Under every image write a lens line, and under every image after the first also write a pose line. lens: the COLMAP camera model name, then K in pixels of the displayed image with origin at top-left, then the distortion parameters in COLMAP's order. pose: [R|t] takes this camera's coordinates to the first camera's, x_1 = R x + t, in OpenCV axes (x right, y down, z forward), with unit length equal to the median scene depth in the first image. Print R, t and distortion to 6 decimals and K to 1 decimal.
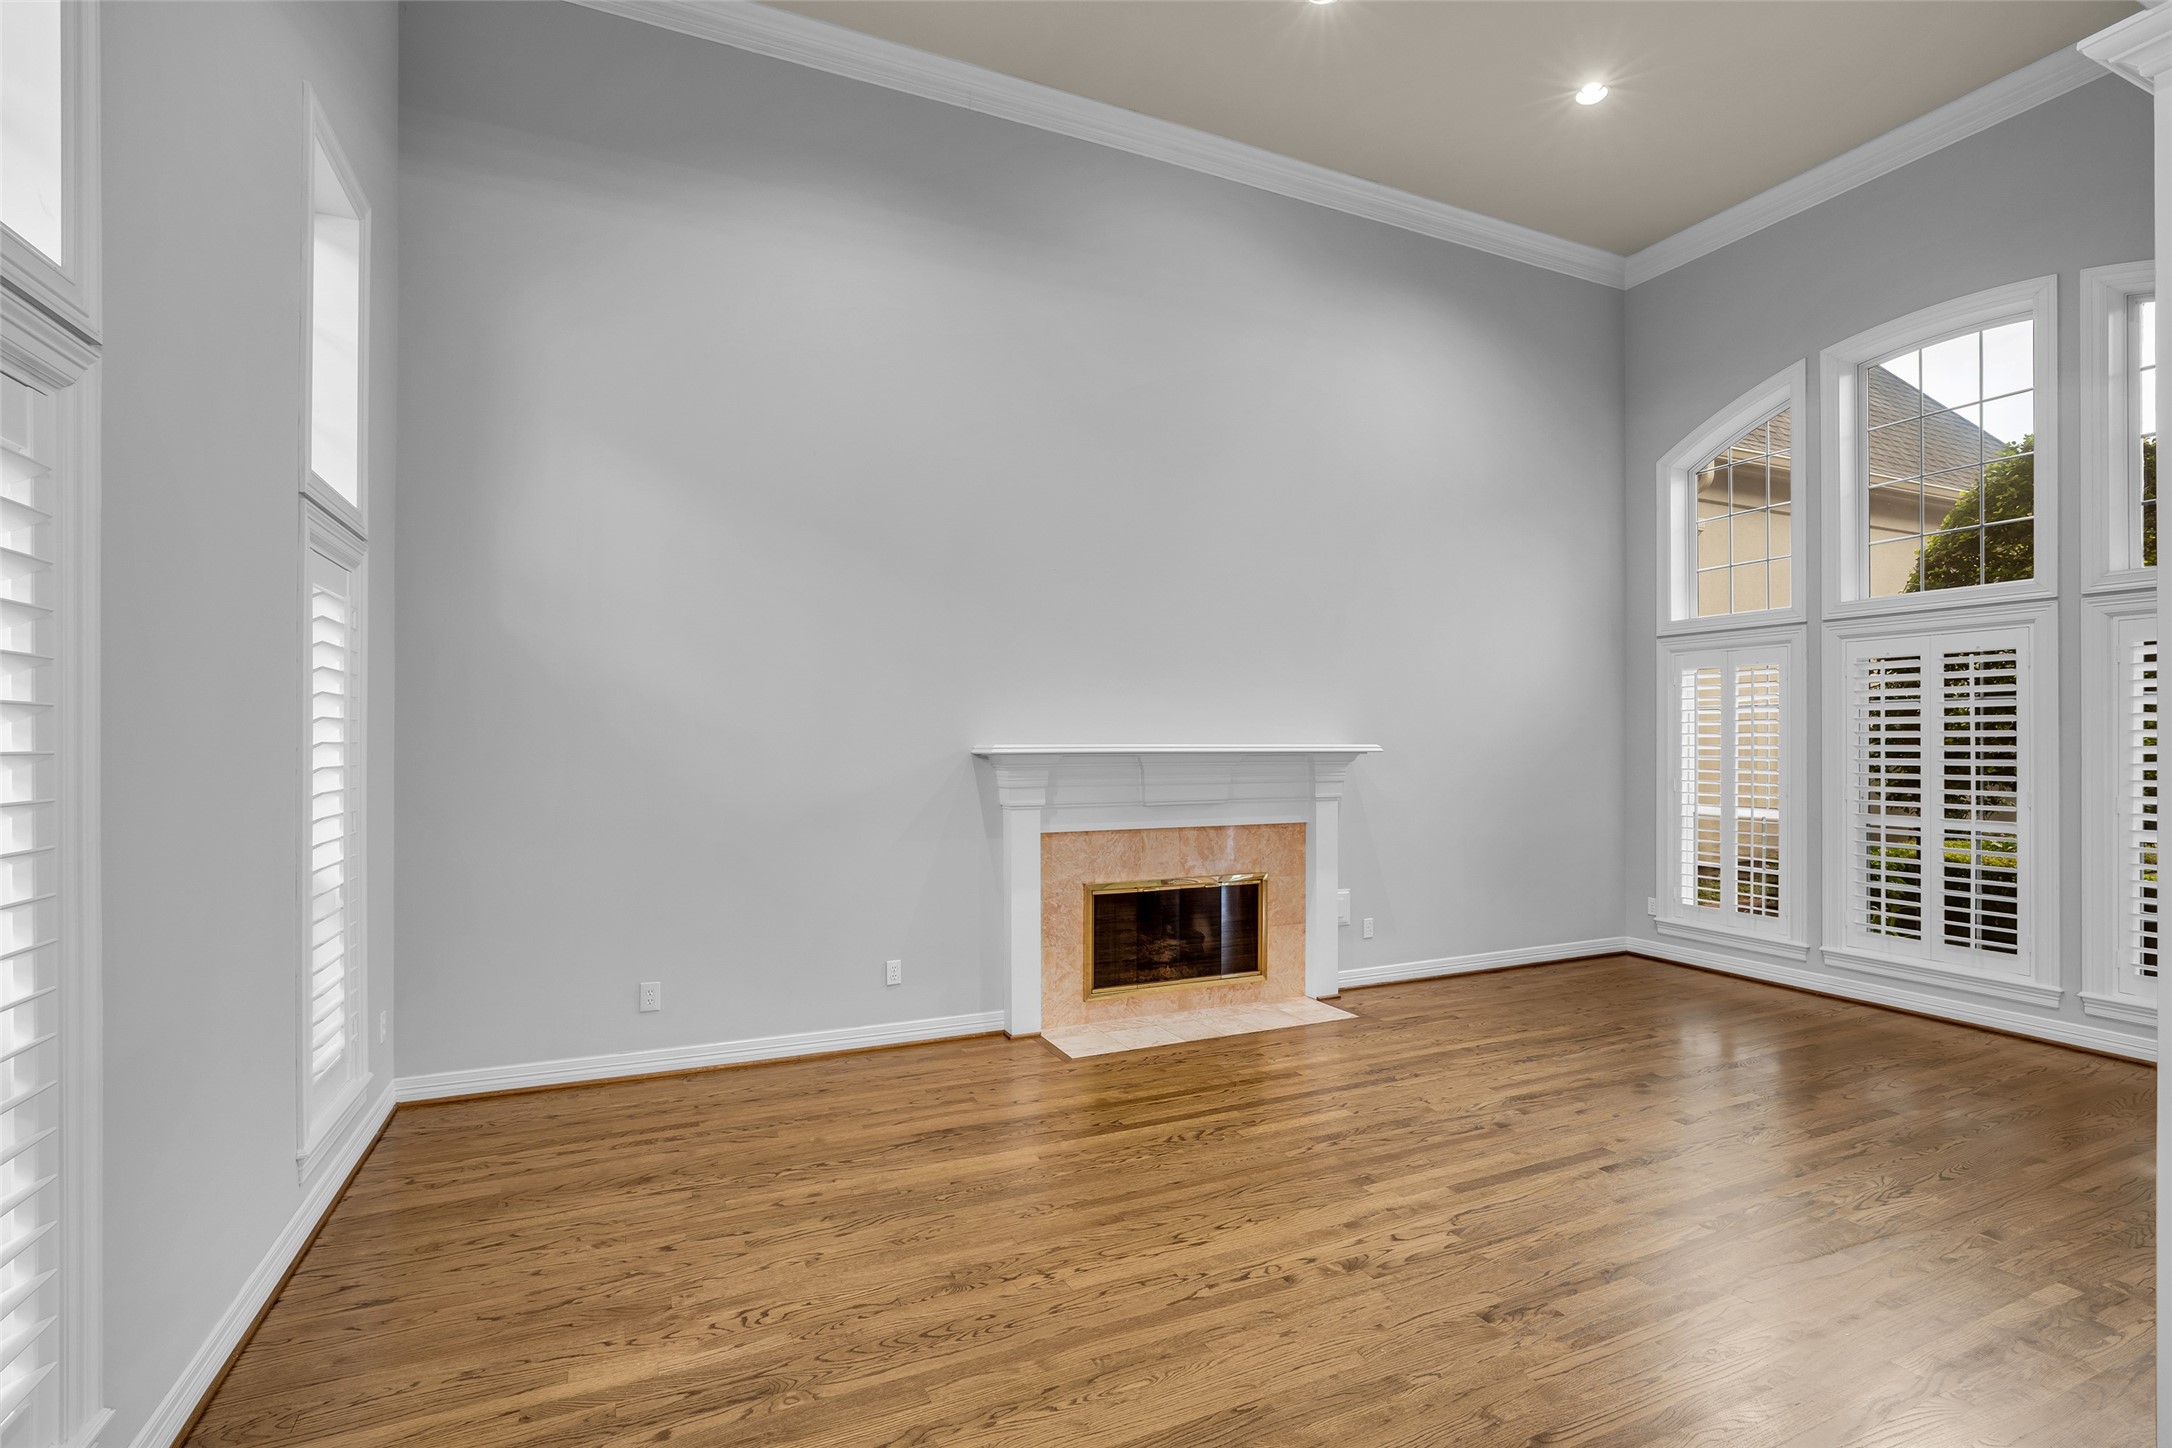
lens RADIAL K [[995.1, 0, 1087.4], [0, 995.1, 740.8], [0, 0, 1]] dist [-0.020221, 0.004142]
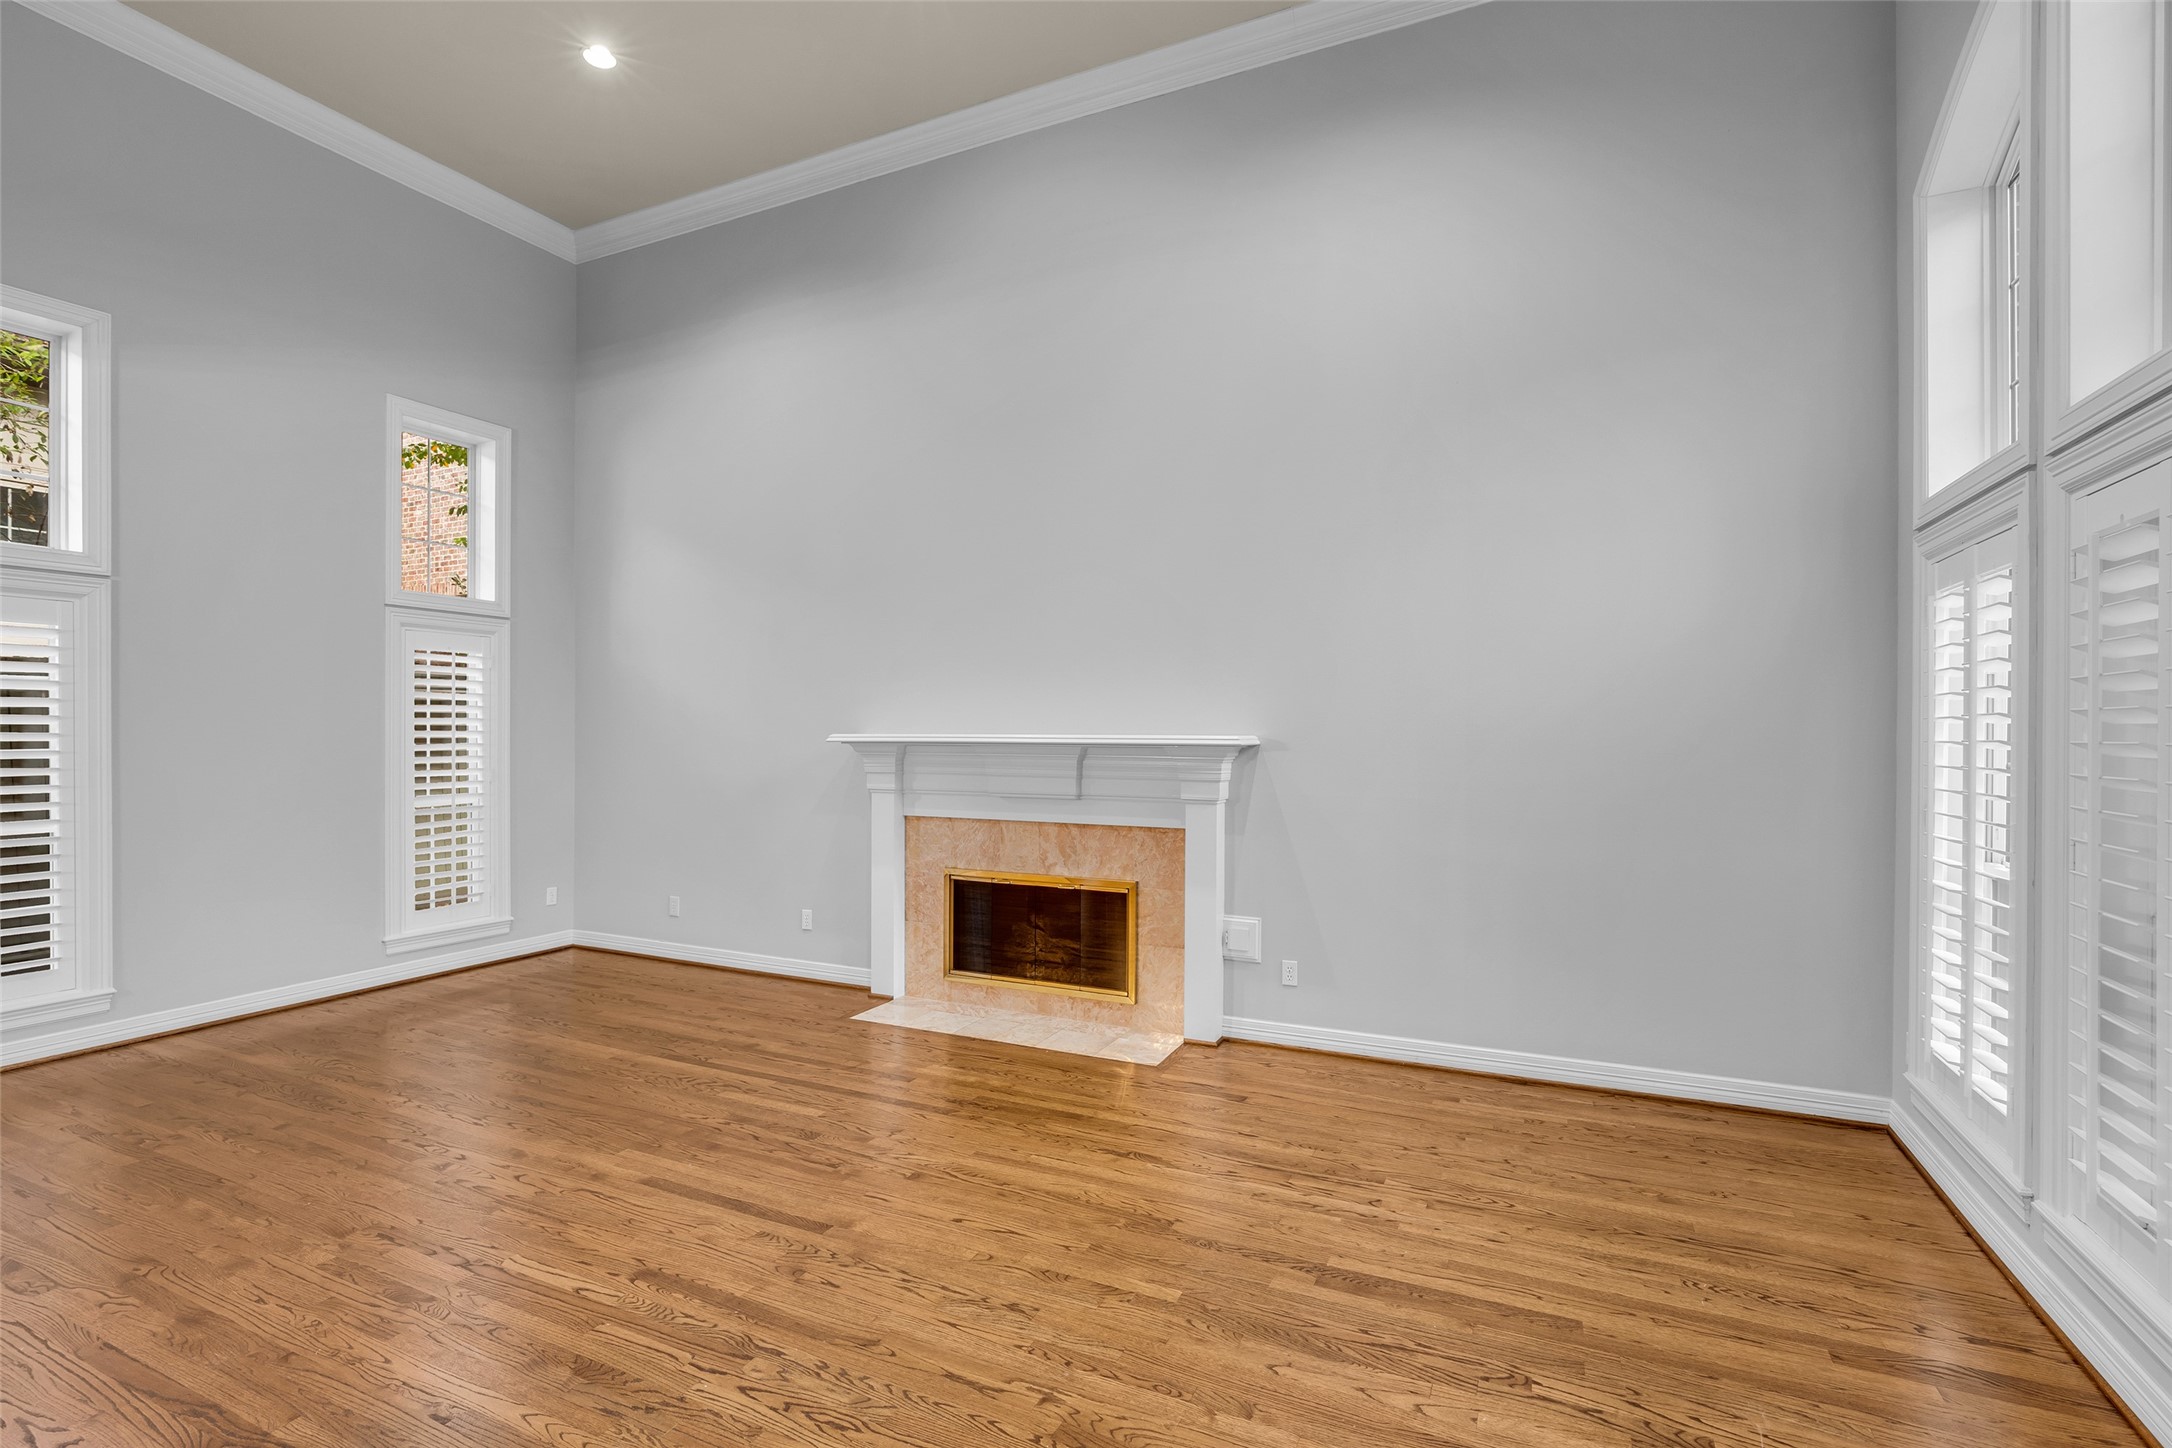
lens RADIAL K [[995.1, 0, 1087.4], [0, 995.1, 740.8], [0, 0, 1]] dist [-0.020221, 0.004142]
pose [[0.647320, 0.007404, -0.762183, 0.907999], [-0.001925, 0.999966, 0.008078, 0.002014], [0.762216, -0.003762, 0.647312, 0.447391]]
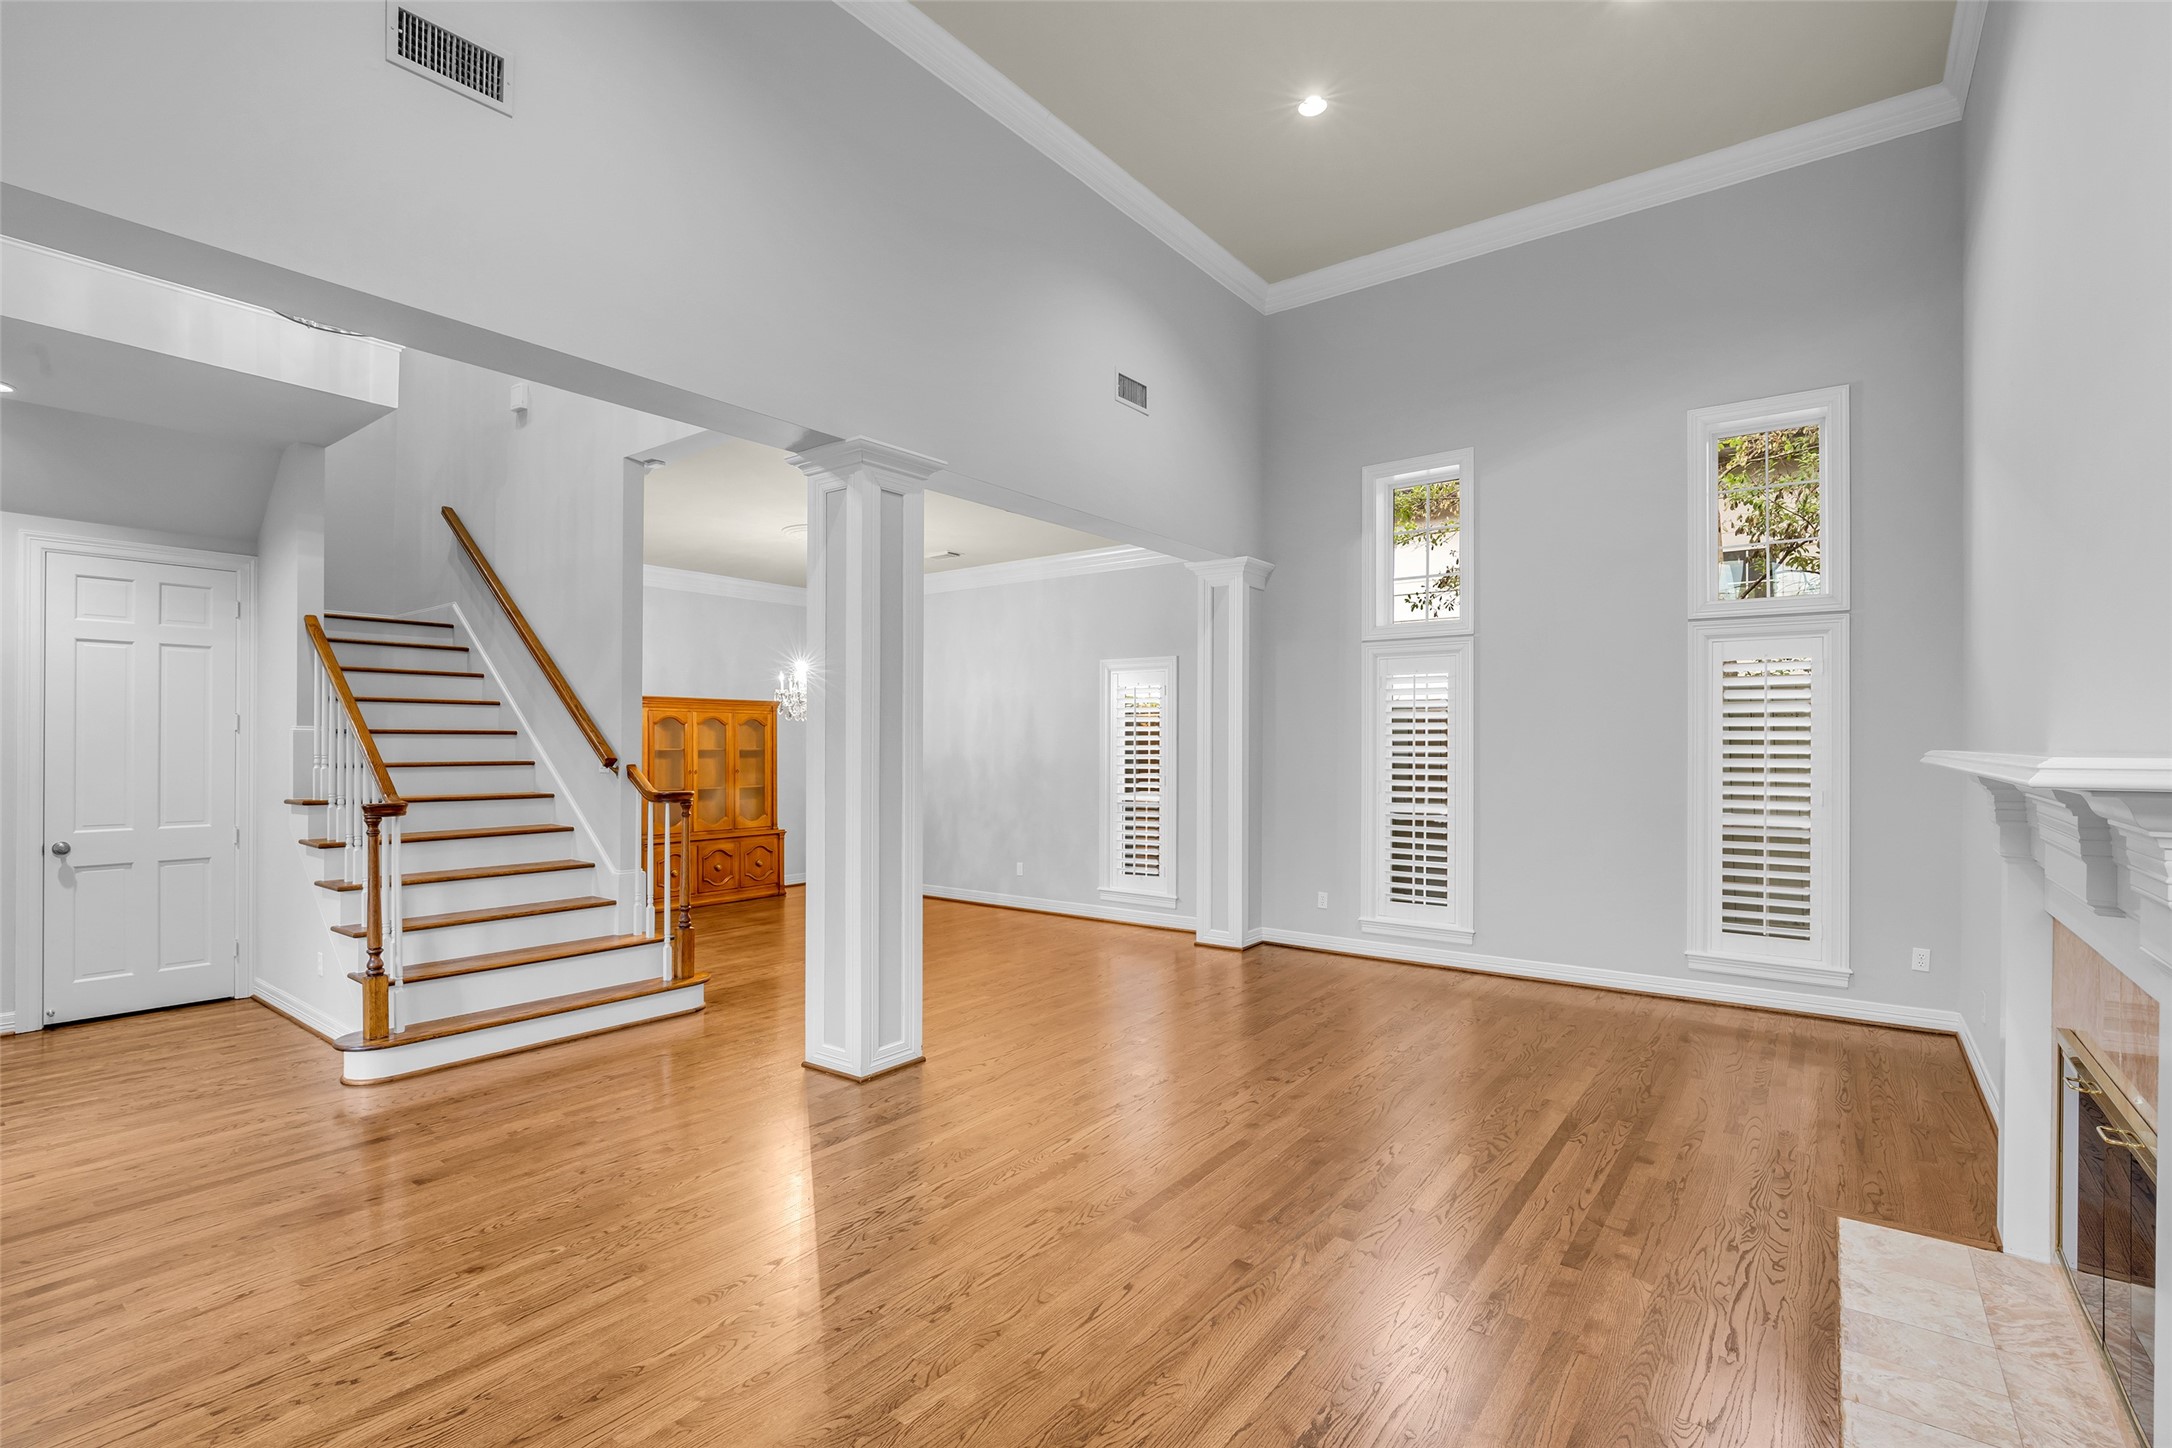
lens RADIAL K [[991.6, 0, 1102.8], [0, 991.6, 785.6], [0, 0, 1]] dist [-0.000777, -0.000331]
pose [[-0.873526, 0.021420, -0.486307, 0.680375], [0.000844, 0.999097, 0.042490, -0.002506], [0.486777, 0.036706, -0.872755, 1.219045]]
